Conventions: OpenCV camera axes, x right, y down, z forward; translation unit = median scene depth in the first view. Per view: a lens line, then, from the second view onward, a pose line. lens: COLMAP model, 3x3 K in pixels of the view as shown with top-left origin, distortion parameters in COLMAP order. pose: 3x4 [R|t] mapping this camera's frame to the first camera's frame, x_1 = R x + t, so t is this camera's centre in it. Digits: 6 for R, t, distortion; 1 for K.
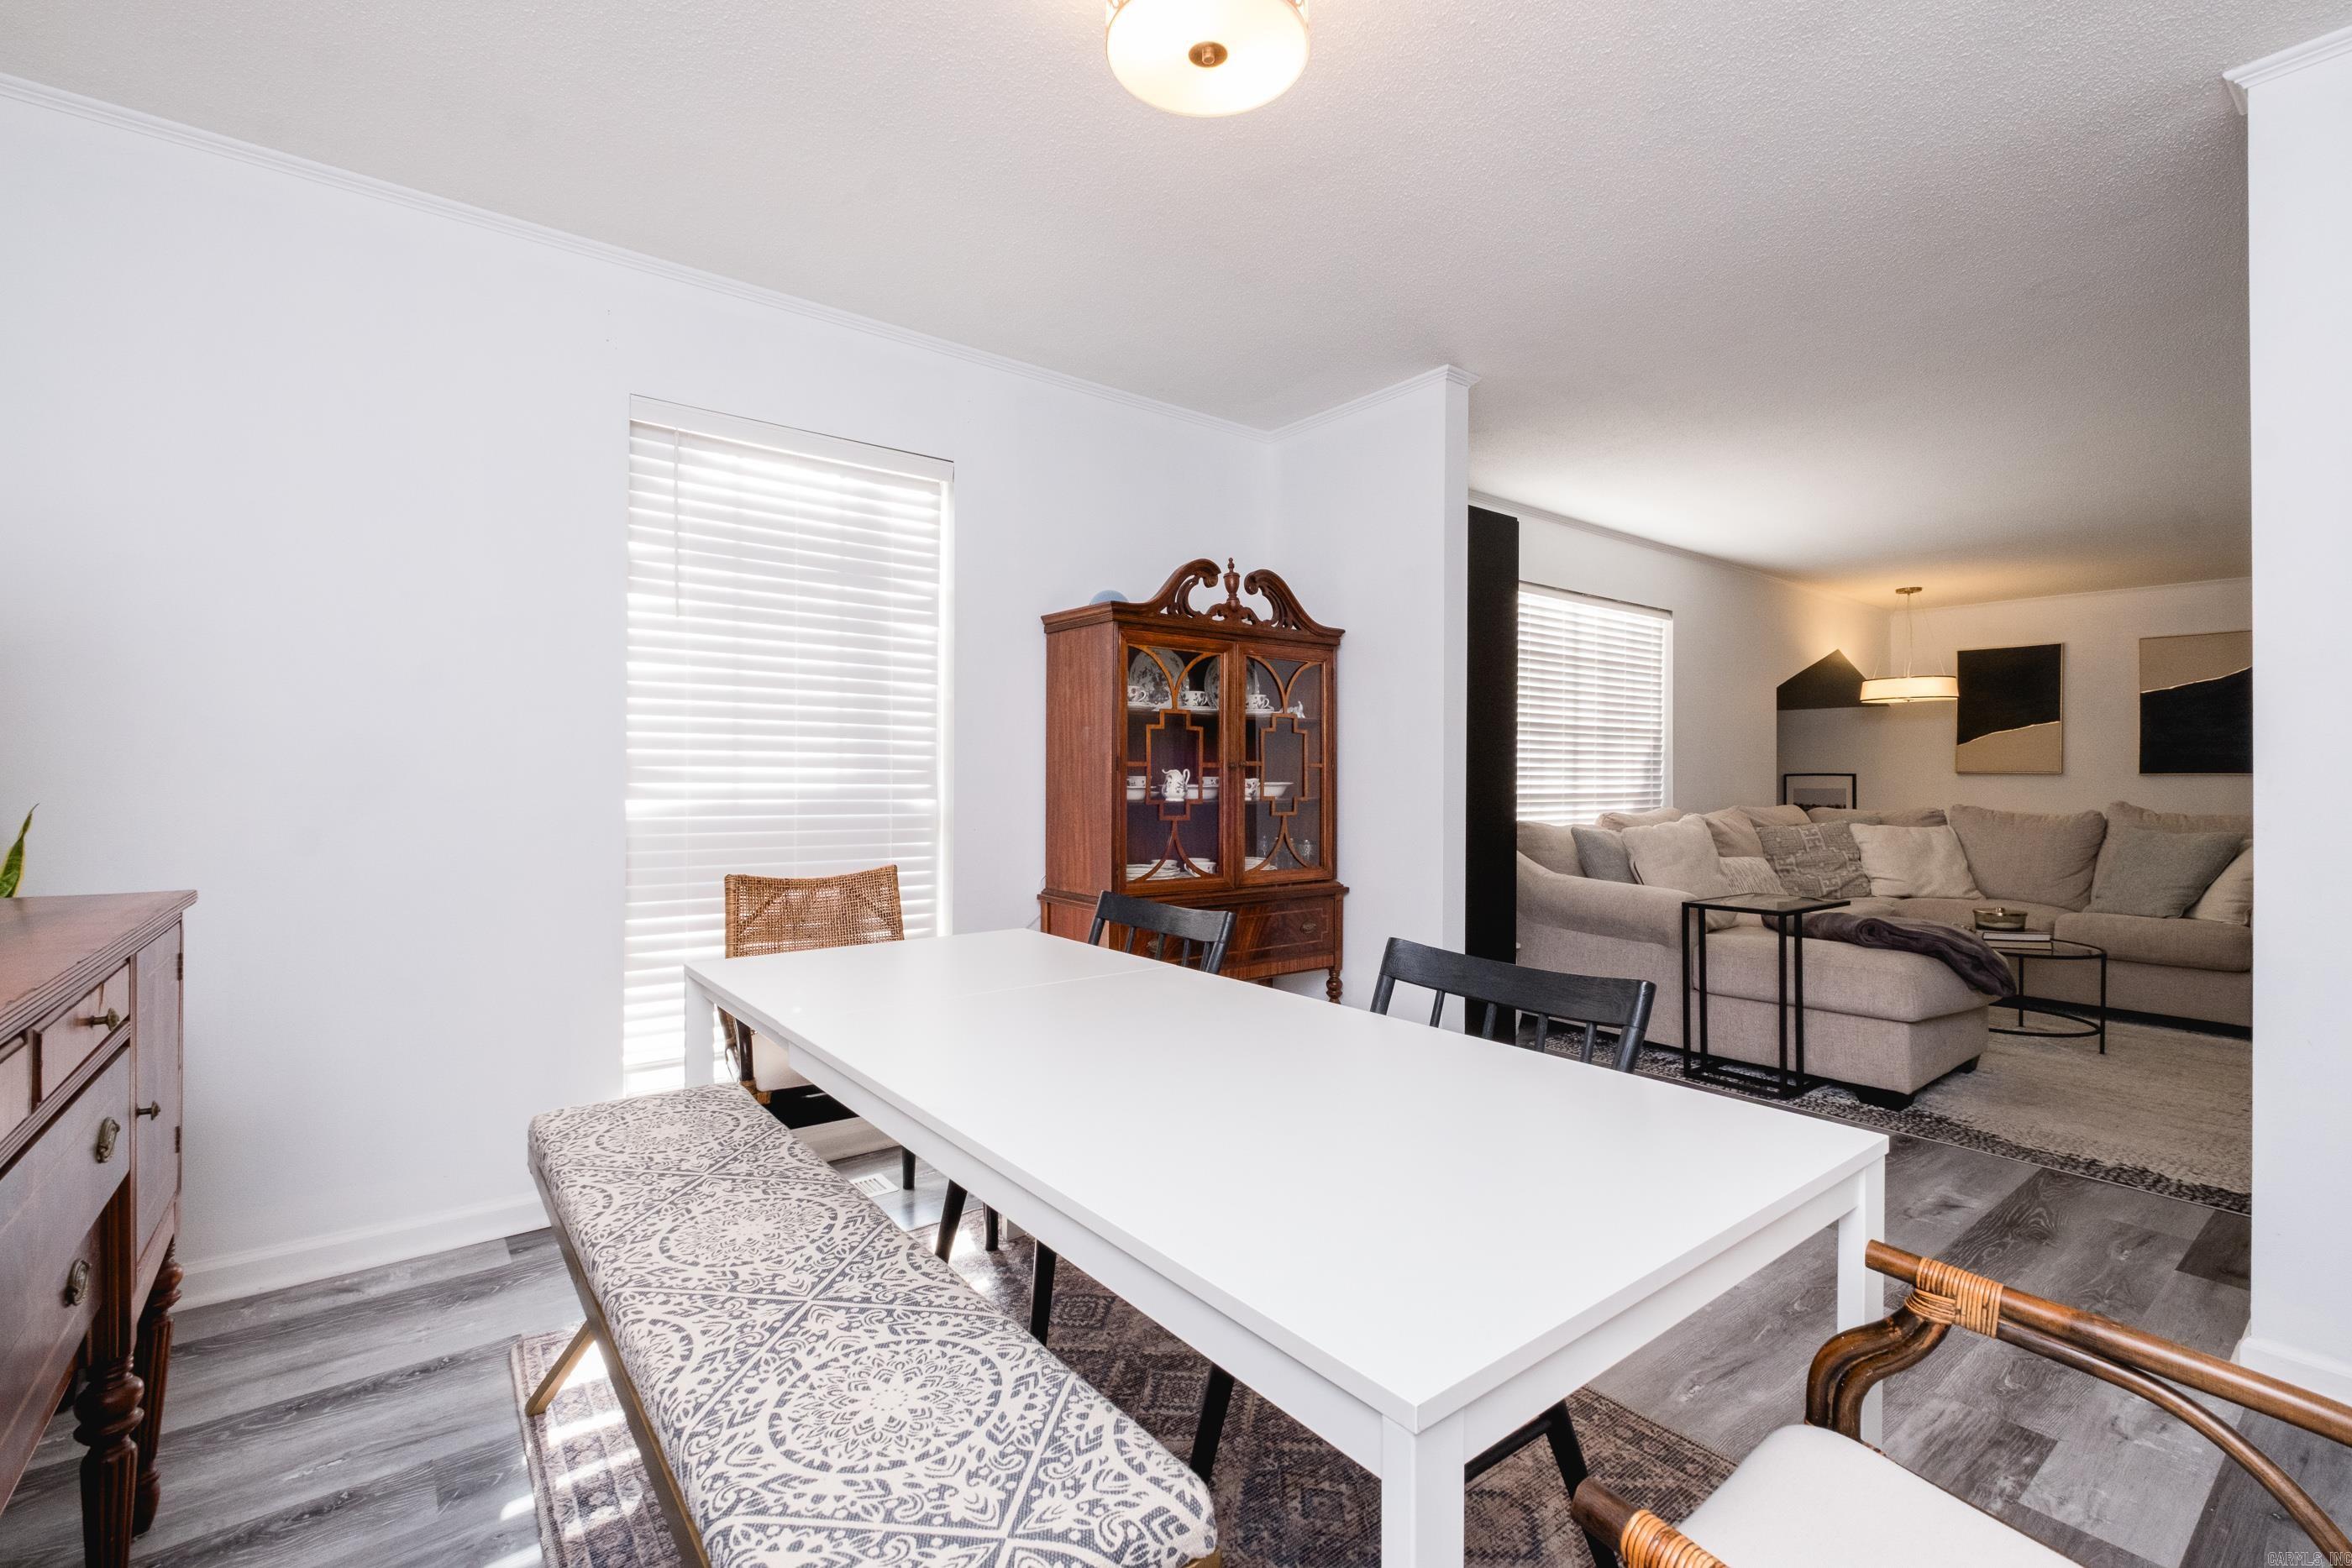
lens RADIAL K [[1027.2, 0, 1150.0], [0, 1027.2, 783.0], [0, 0, 1]] dist [0.001126, 0.000120]
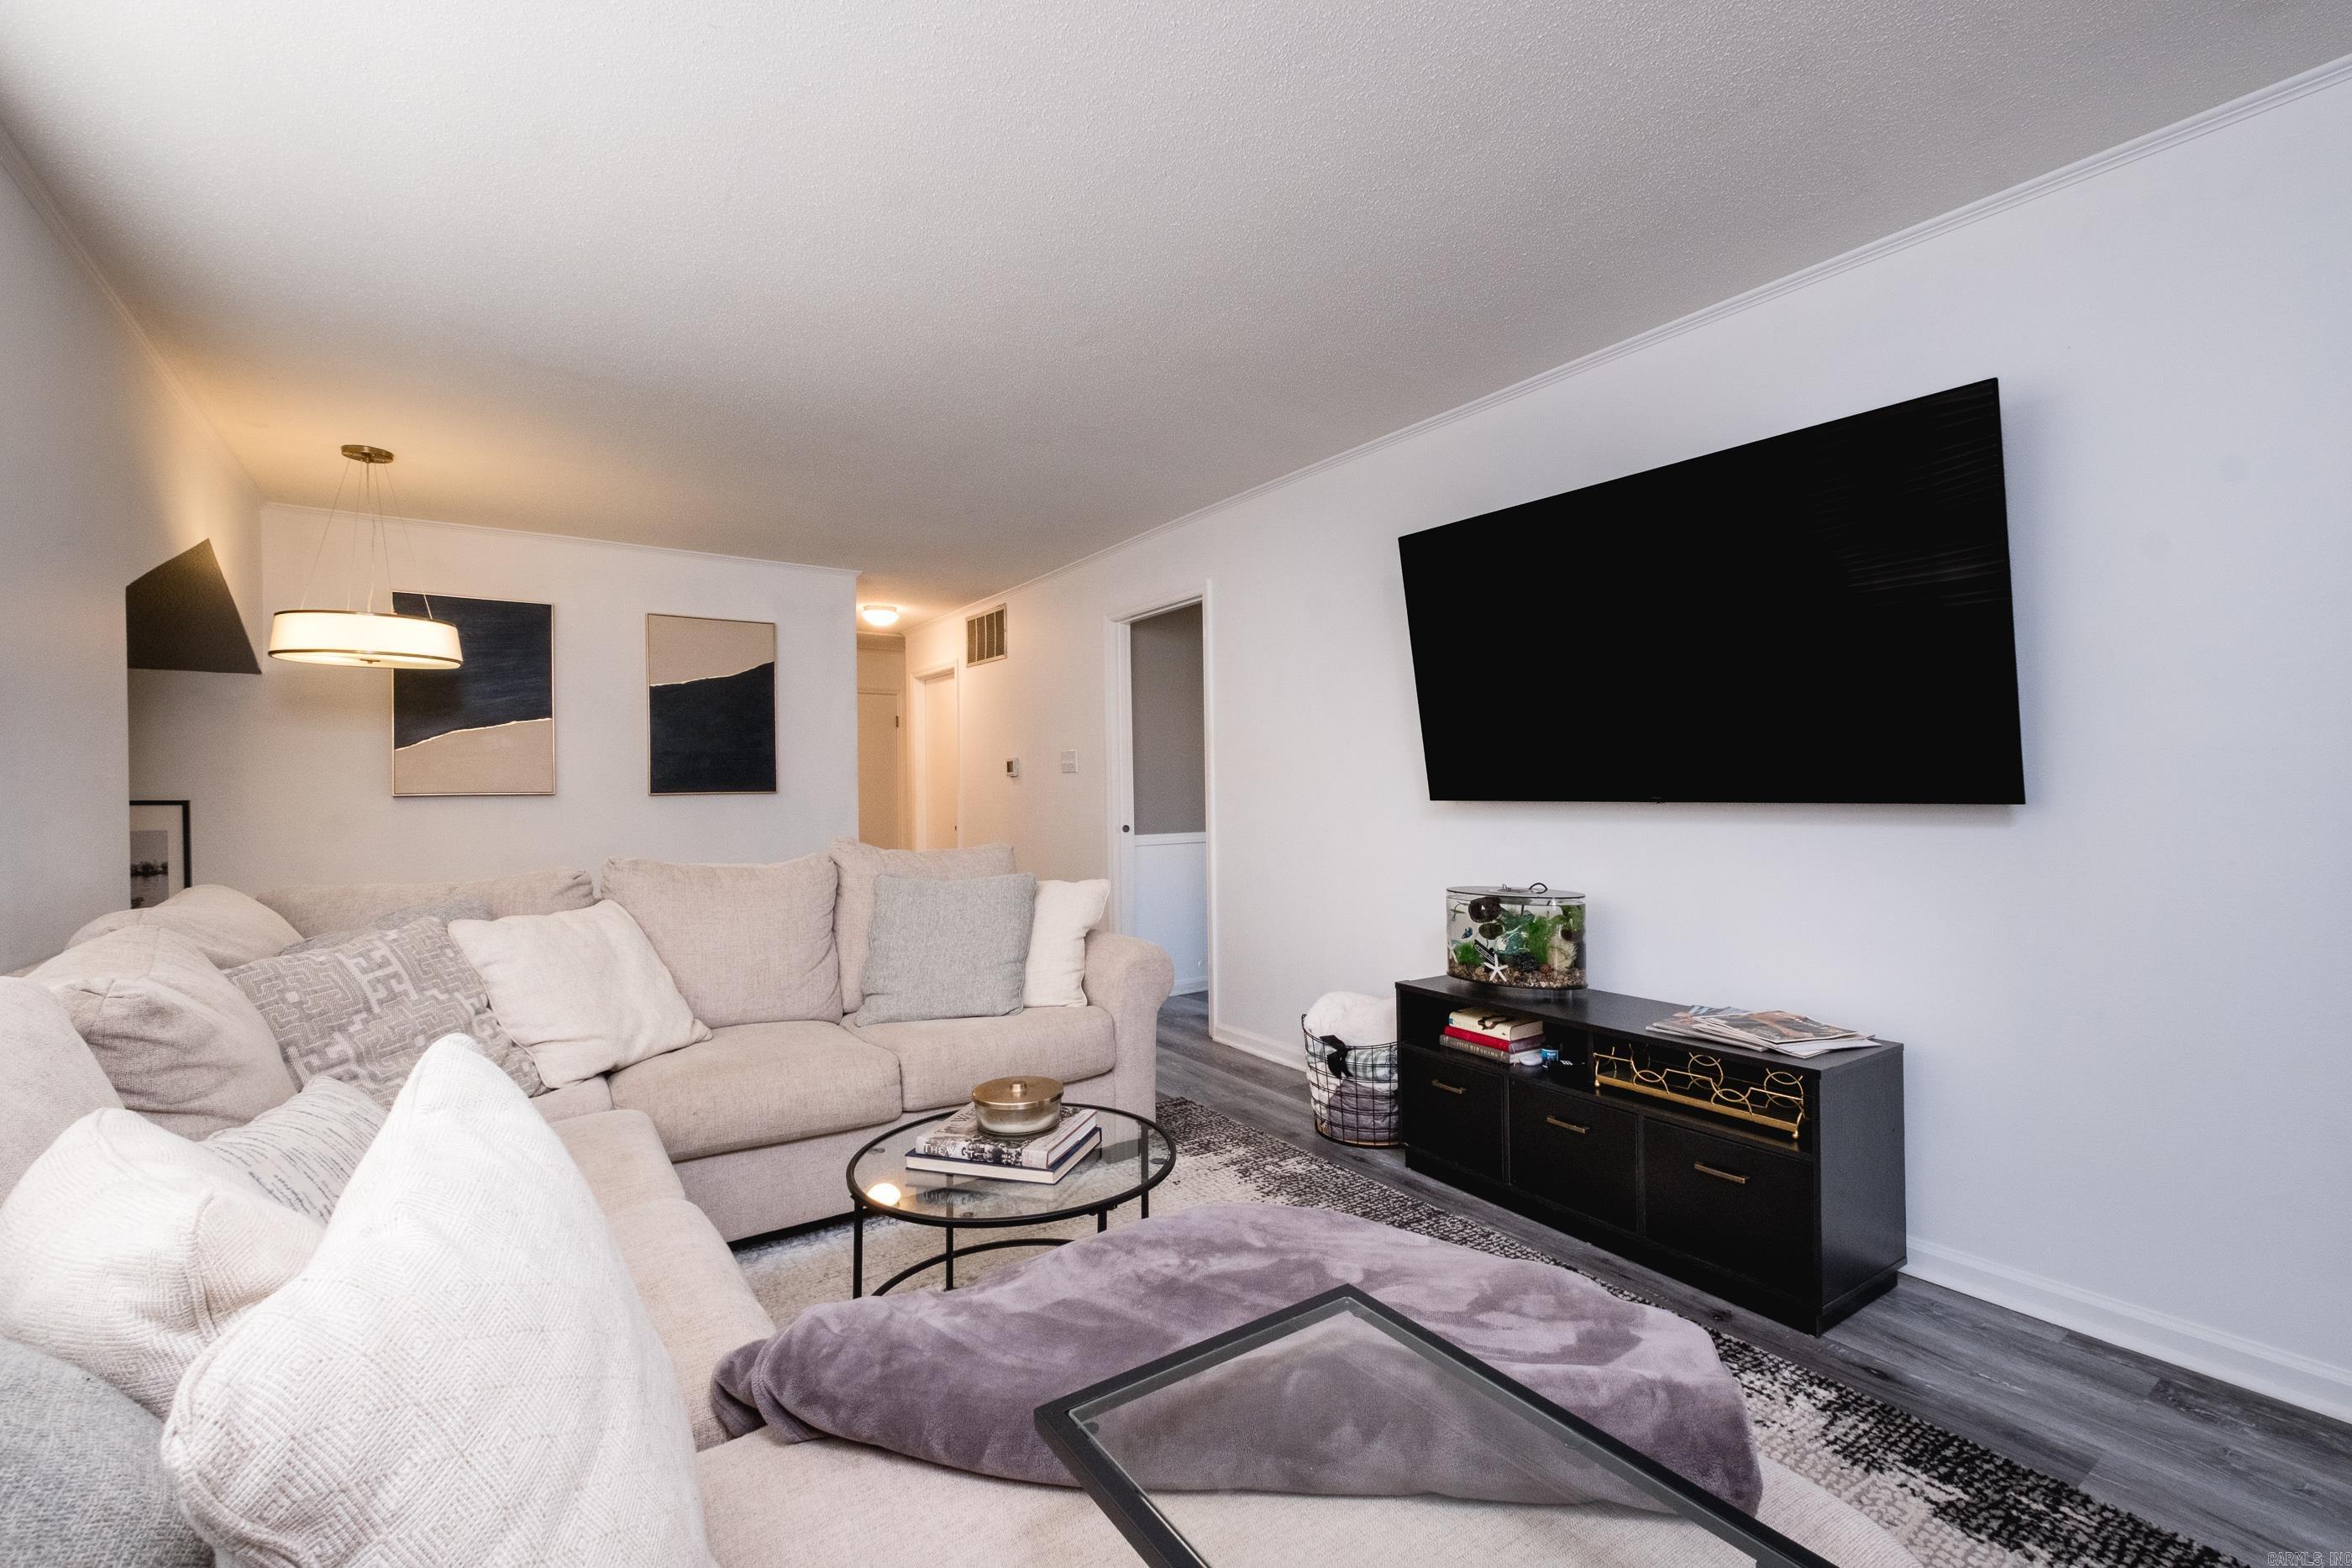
lens RADIAL K [[1014.0, 0, 1194.7], [0, 1014.0, 785.5], [0, 0, 1]] dist [-0.000120, -0.000666]
pose [[0.035219, -0.008606, 0.999343, 0.257693], [0.022884, 0.999708, 0.007802, -0.011686], [-0.999118, 0.022594, 0.035406, 0.627966]]
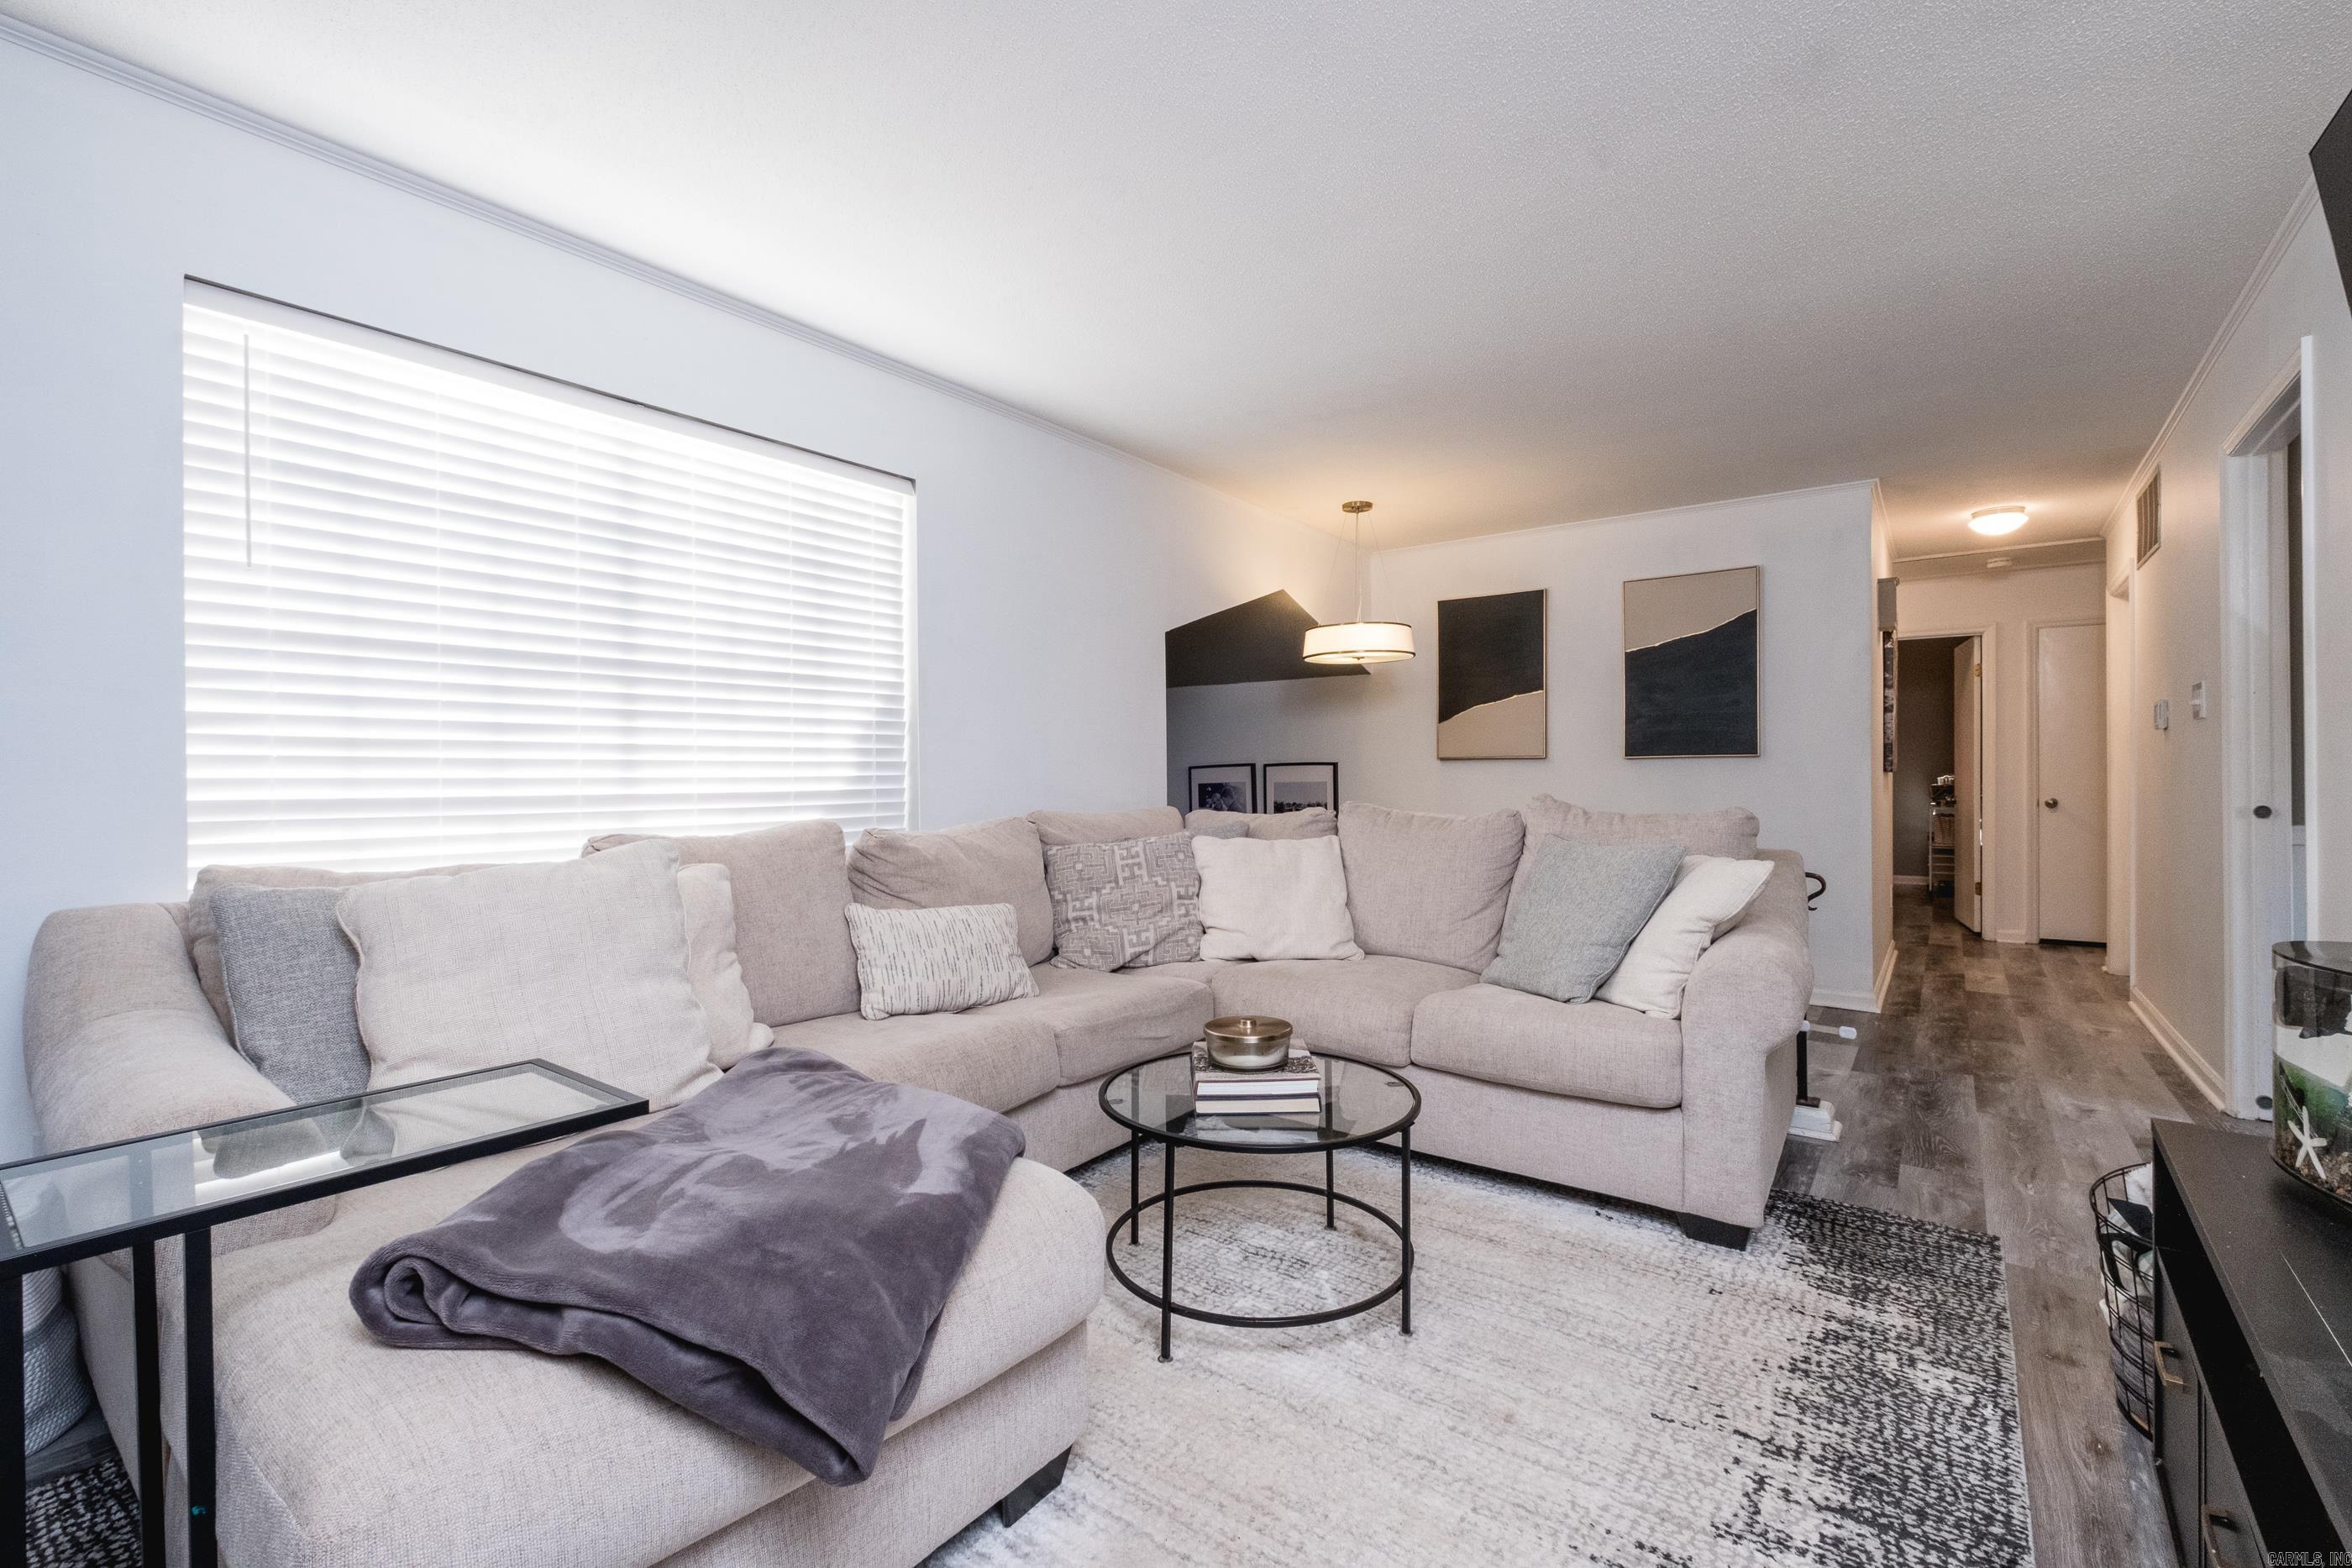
lens RADIAL K [[1026.8, 0, 1158.3], [0, 1026.8, 772.9], [0, 0, 1]] dist [0.000198, -0.000165]
pose [[0.965687, -0.011744, 0.259444, 0.464088], [0.015772, 0.999785, -0.013449, 0.008800], [-0.259230, 0.017079, 0.965665, 0.382242]]
